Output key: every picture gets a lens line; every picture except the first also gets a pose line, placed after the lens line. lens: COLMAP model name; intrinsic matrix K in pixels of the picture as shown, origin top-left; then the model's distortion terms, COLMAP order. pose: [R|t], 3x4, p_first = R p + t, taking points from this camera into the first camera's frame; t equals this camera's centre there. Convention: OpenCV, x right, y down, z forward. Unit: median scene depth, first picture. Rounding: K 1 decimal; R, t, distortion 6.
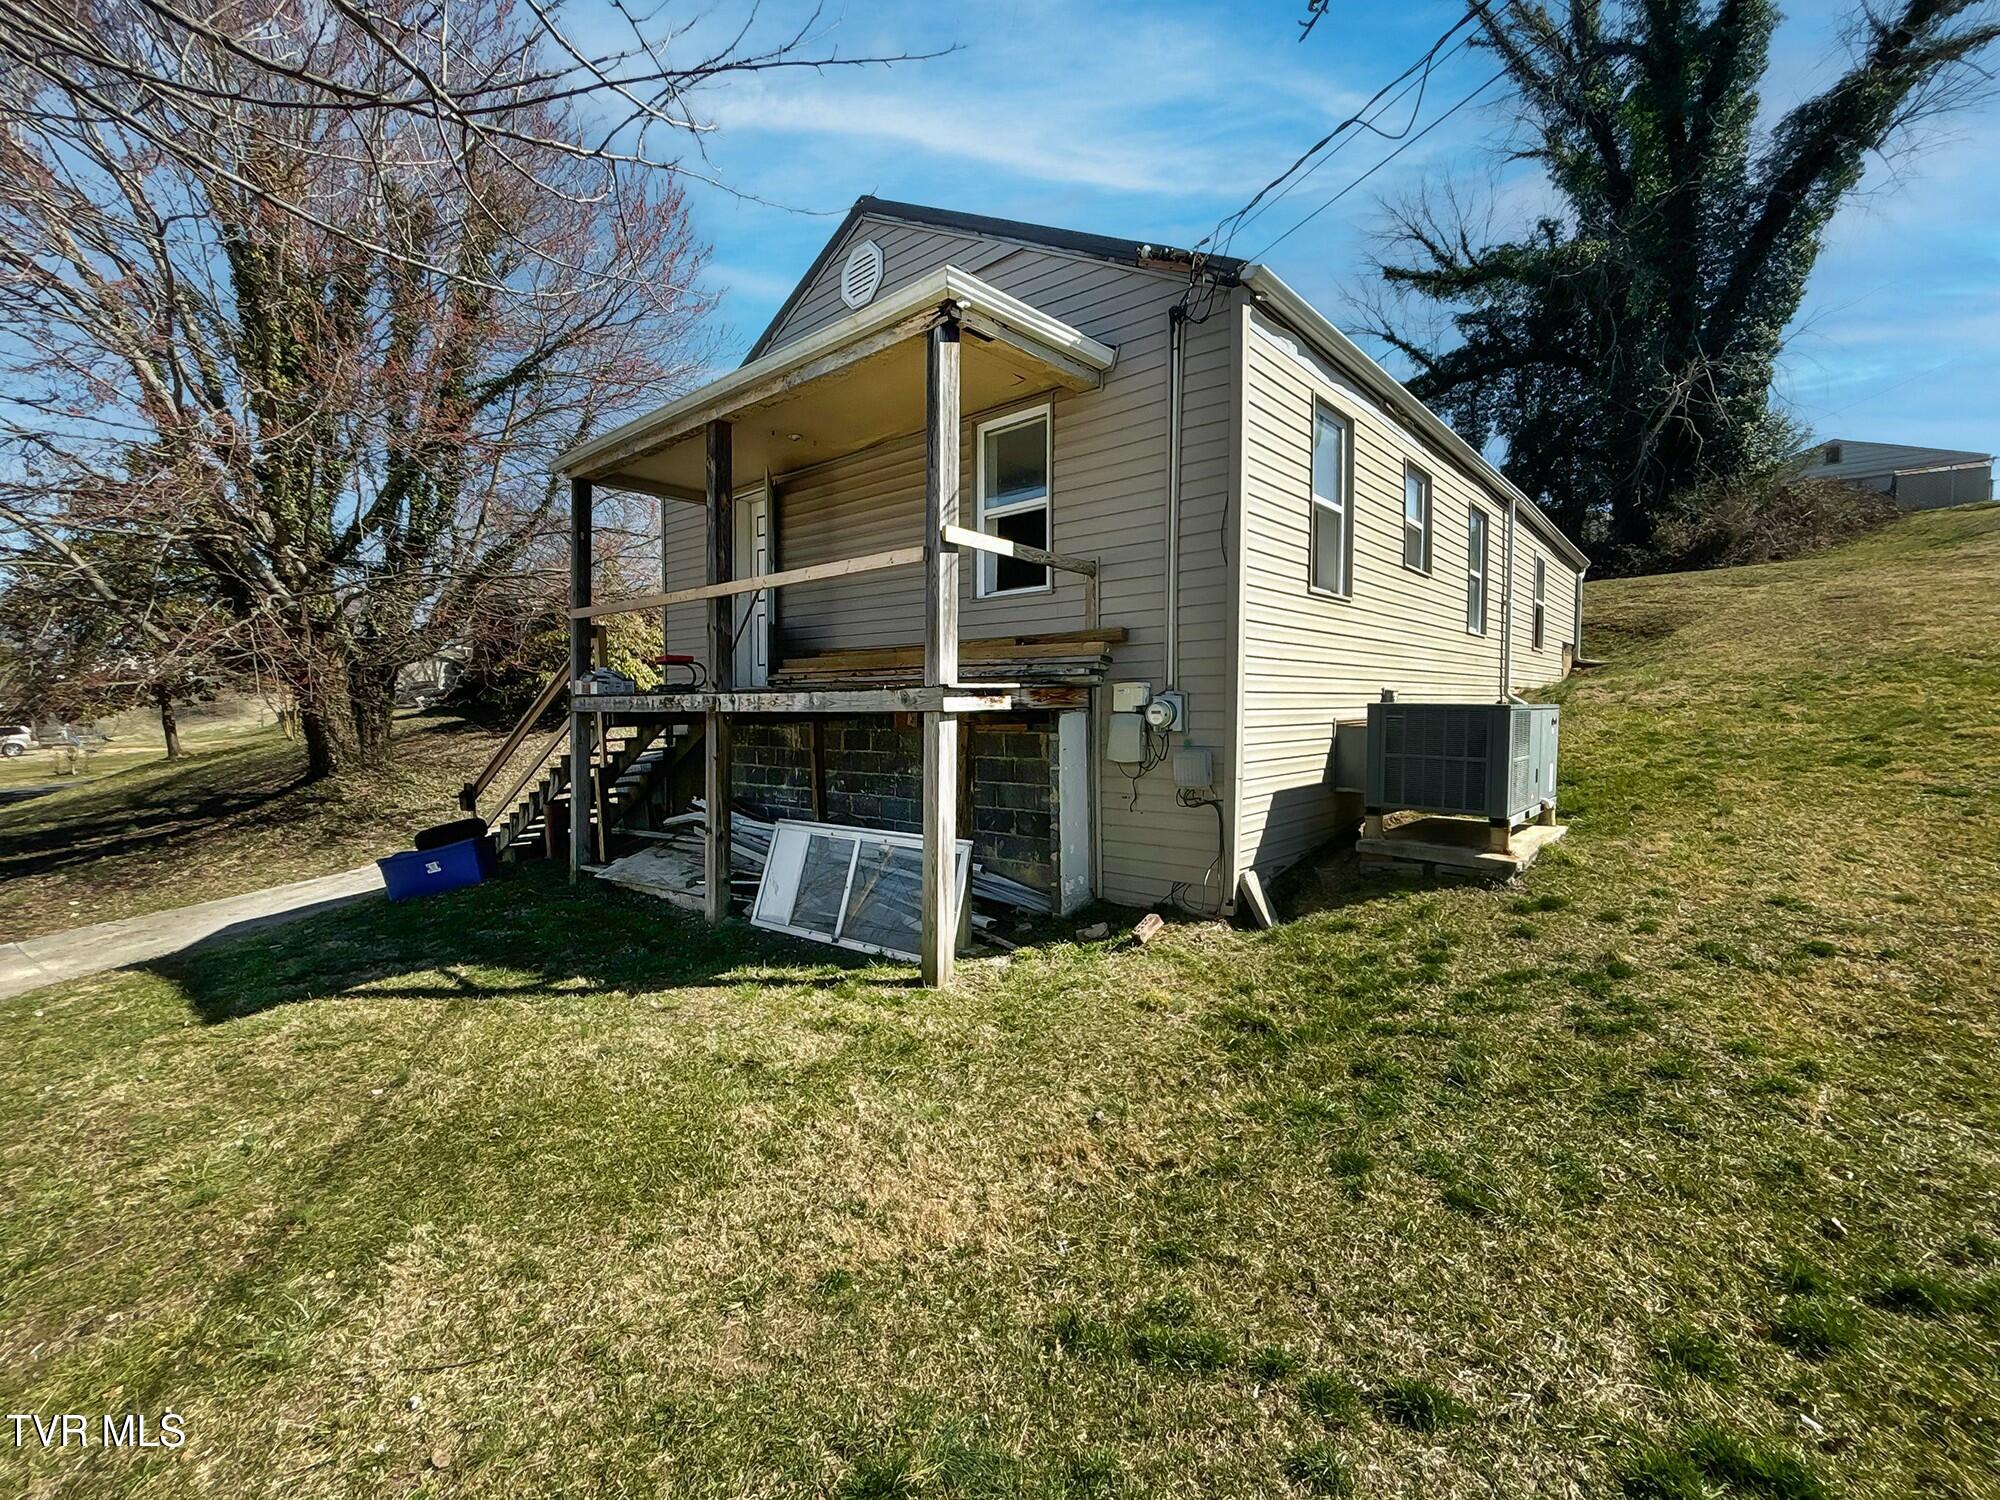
lens RADIAL K [[885.7, 0, 1010.0], [0, 885.7, 754.8], [0, 0, 1]] dist [0.001786, -0.000246]
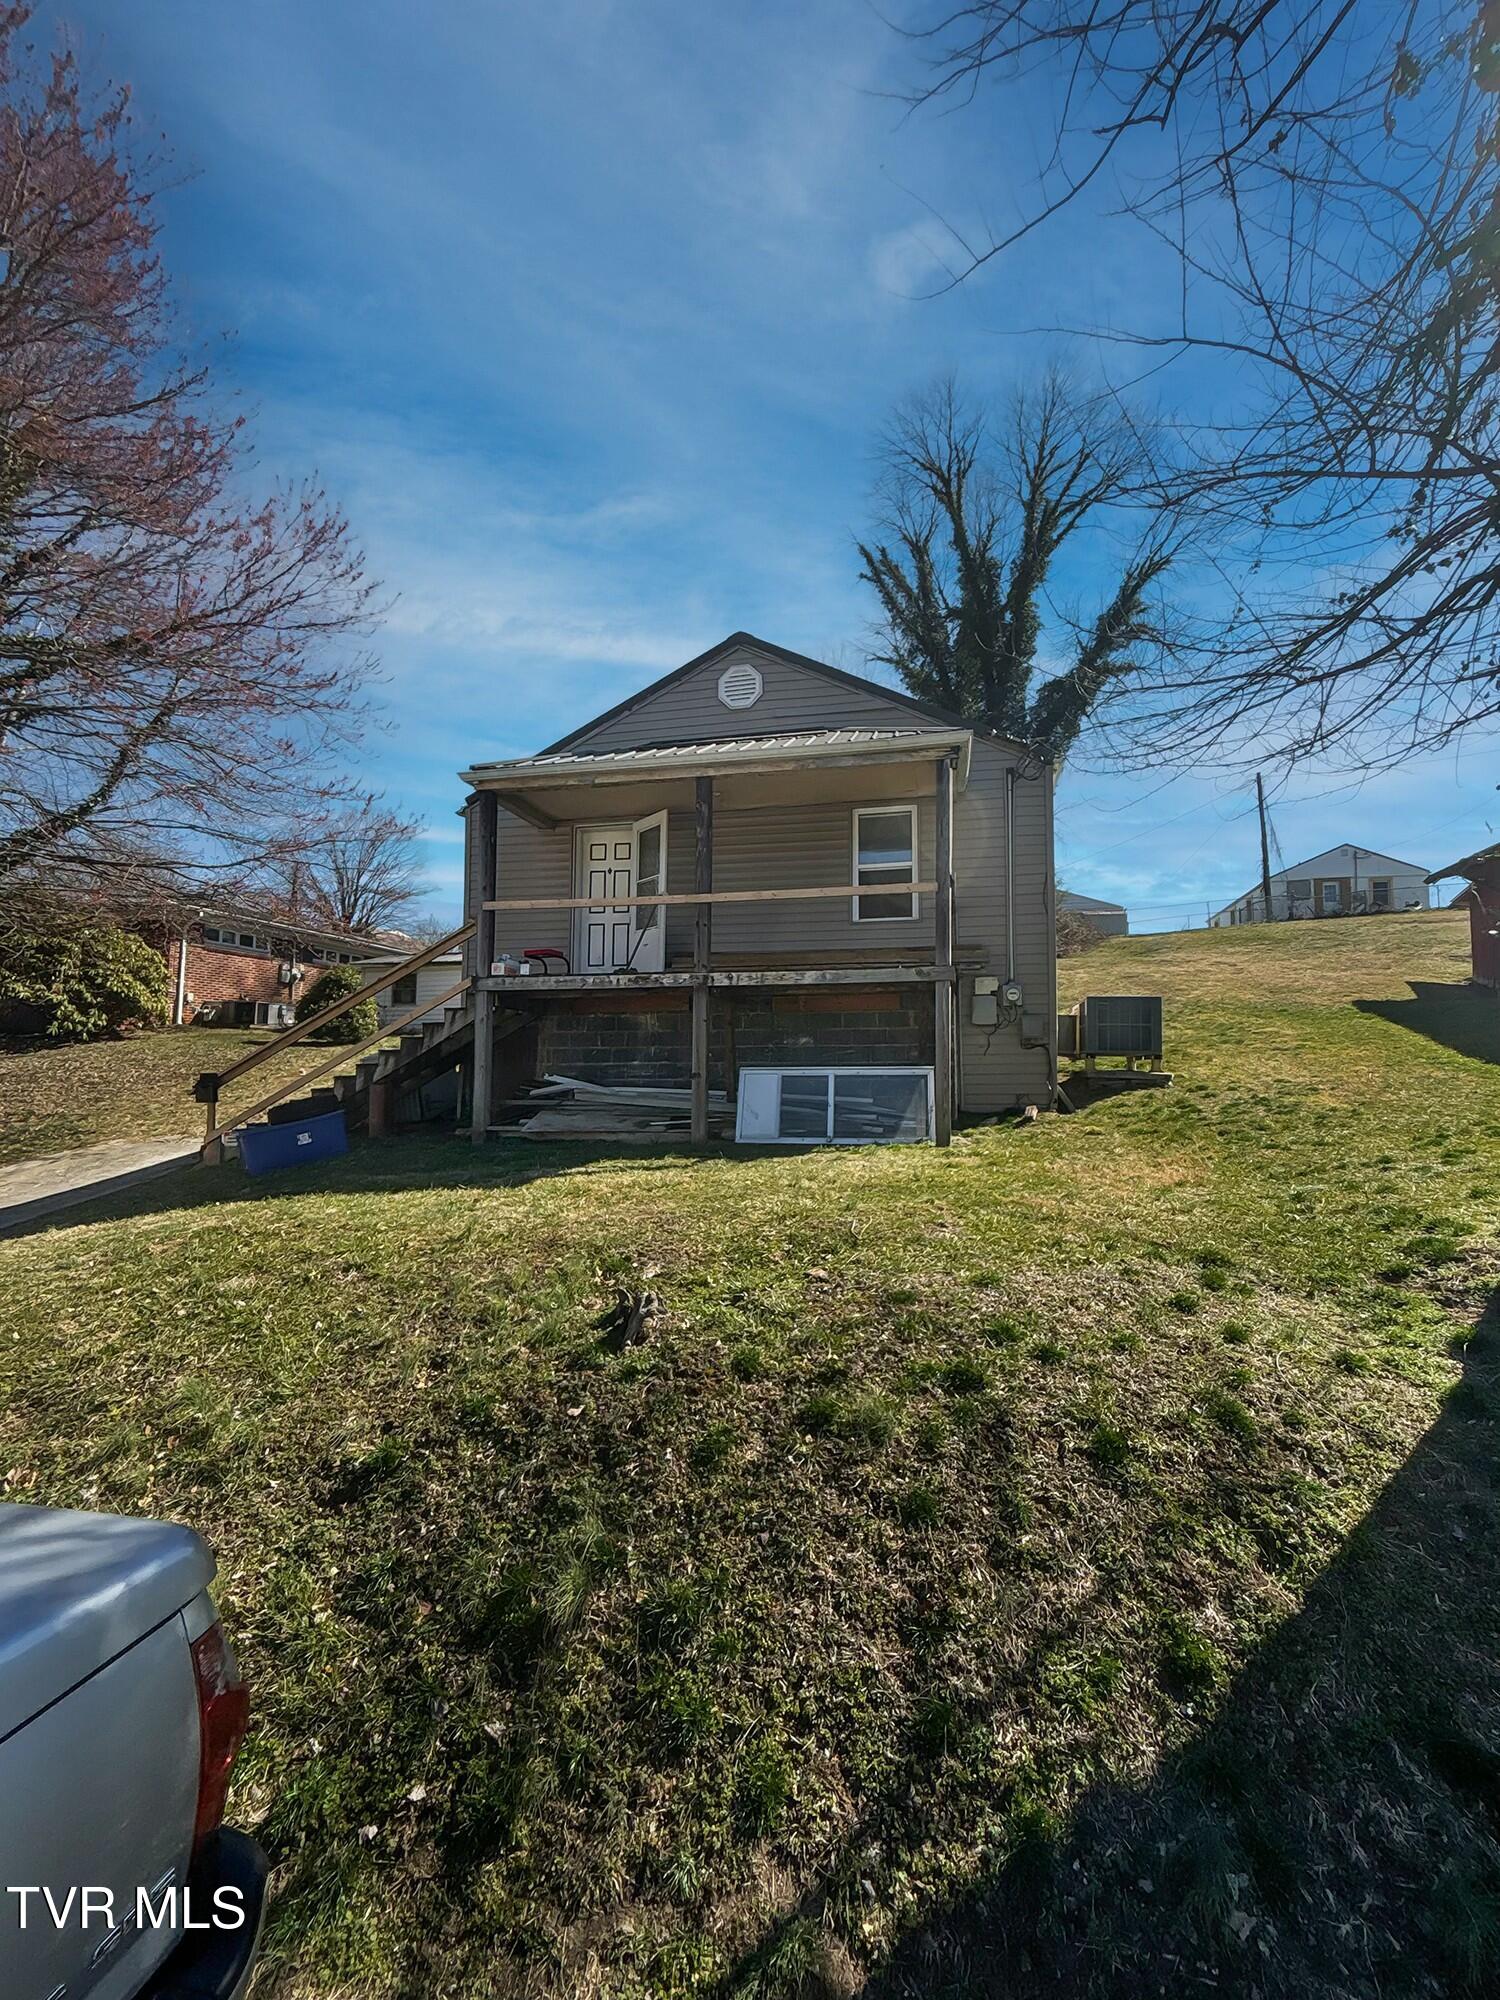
lens RADIAL K [[871.8, 0, 796.2], [0, 871.8, 1053.9], [0, 0, 1]] dist [0.002105, -0.000210]
pose [[0.859864, 0.018944, 0.510172, -0.872682], [0.024187, 0.996678, -0.077774, 0.157549], [-0.509950, 0.079214, 0.856549, -0.190559]]
